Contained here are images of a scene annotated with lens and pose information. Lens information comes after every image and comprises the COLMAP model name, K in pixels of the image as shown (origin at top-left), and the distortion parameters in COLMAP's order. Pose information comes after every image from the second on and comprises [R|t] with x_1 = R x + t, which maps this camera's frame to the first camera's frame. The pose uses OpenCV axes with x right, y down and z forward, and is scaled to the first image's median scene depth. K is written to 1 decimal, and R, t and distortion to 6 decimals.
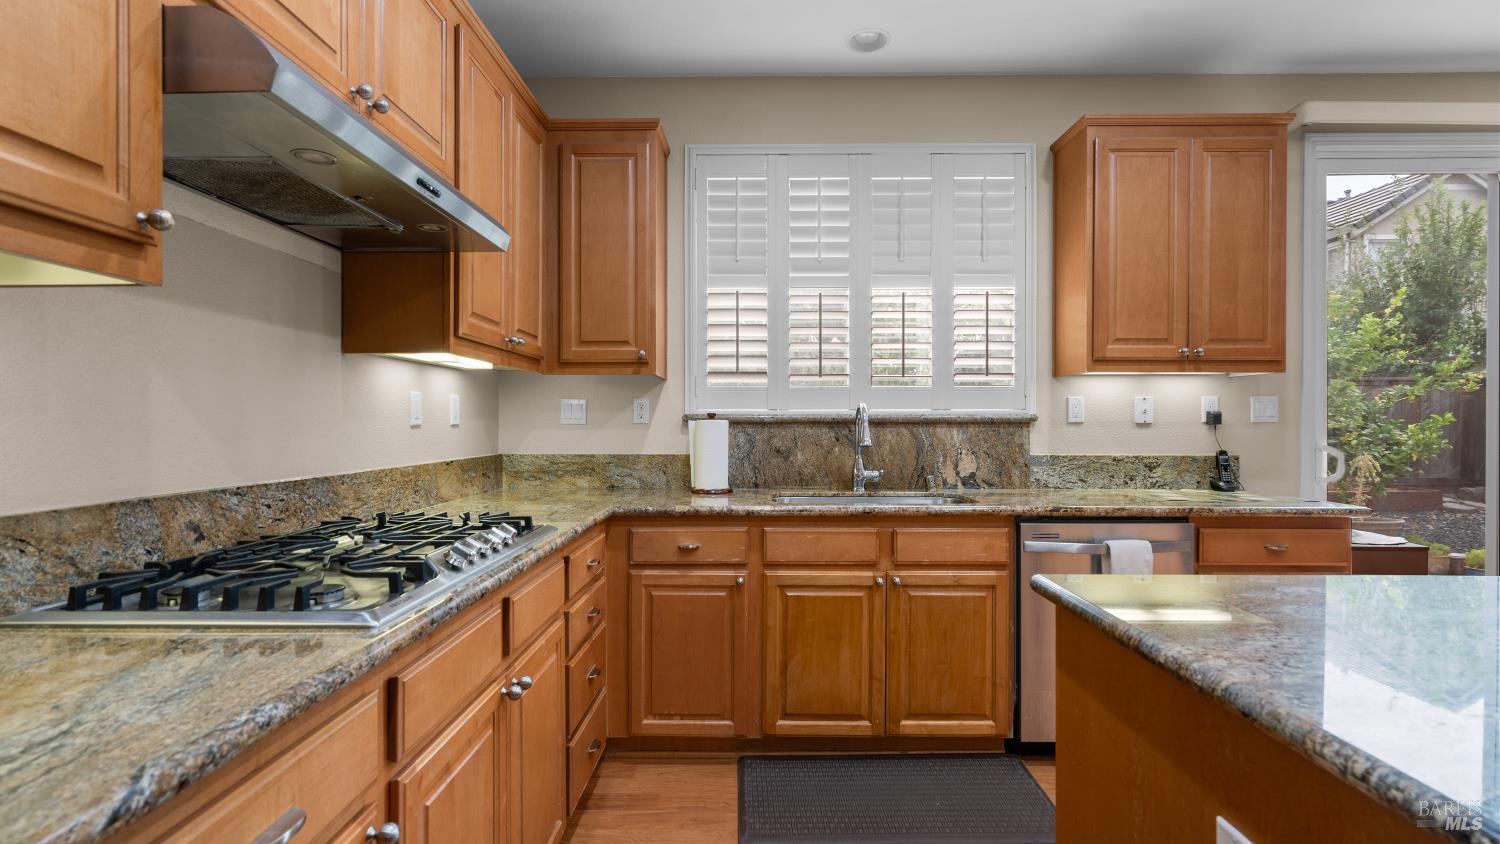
lens RADIAL K [[687.0, 0, 751.6], [0, 687.0, 426.9], [0, 0, 1]] dist [-0.004331, 0.004973]
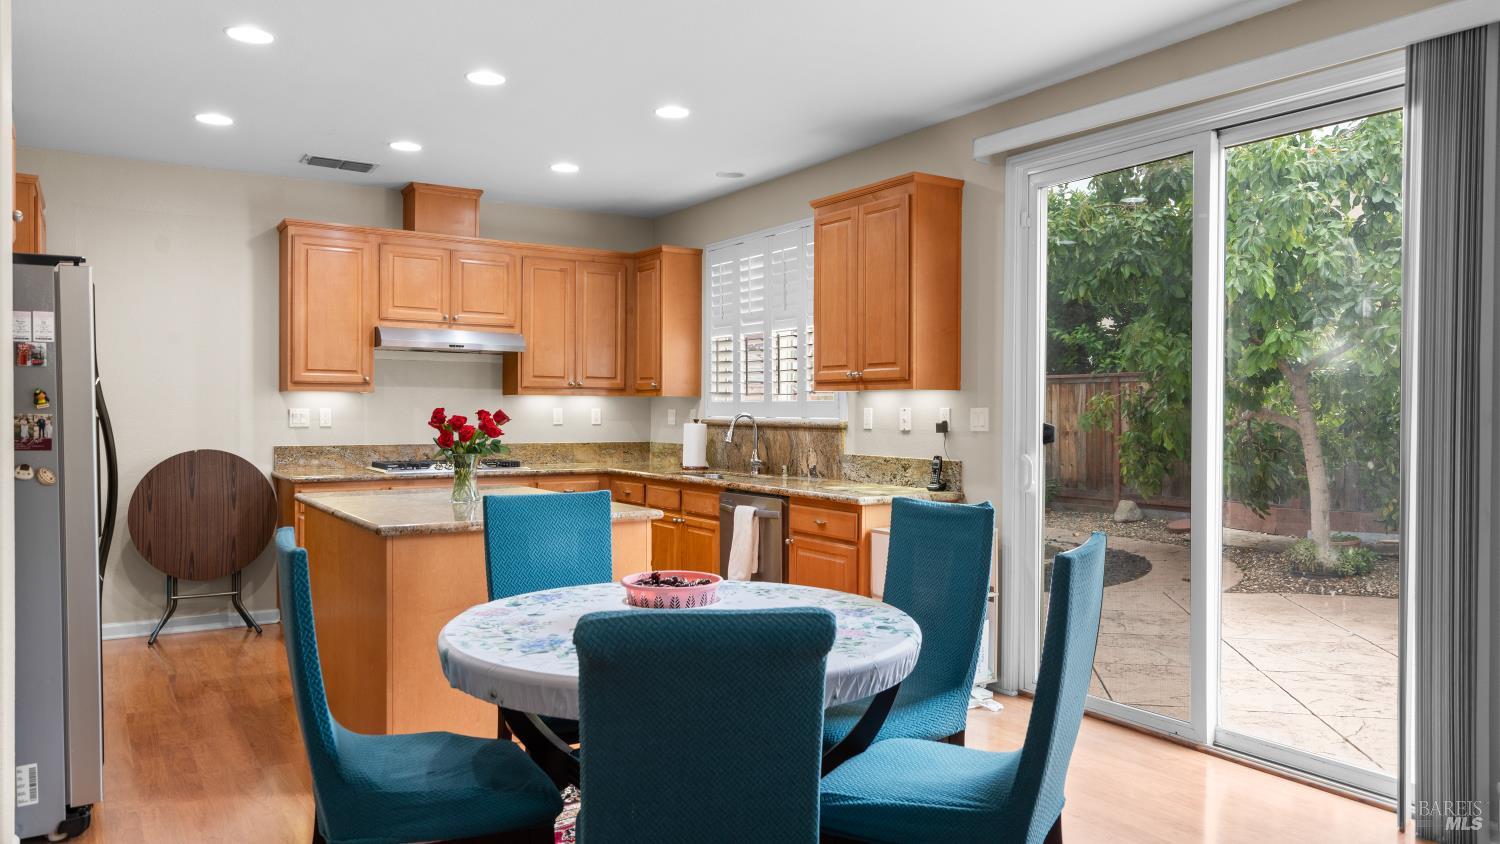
lens RADIAL K [[1022.9, 0, 747.6], [0, 1022.9, 424.8], [0, 0, 1]] dist [0.010630, -0.002014]
pose [[0.550948, 0.013574, -0.834429, 1.900681], [-0.012572, 0.999889, 0.007965, -0.026137], [0.834445, 0.006102, 0.551058, -0.193791]]
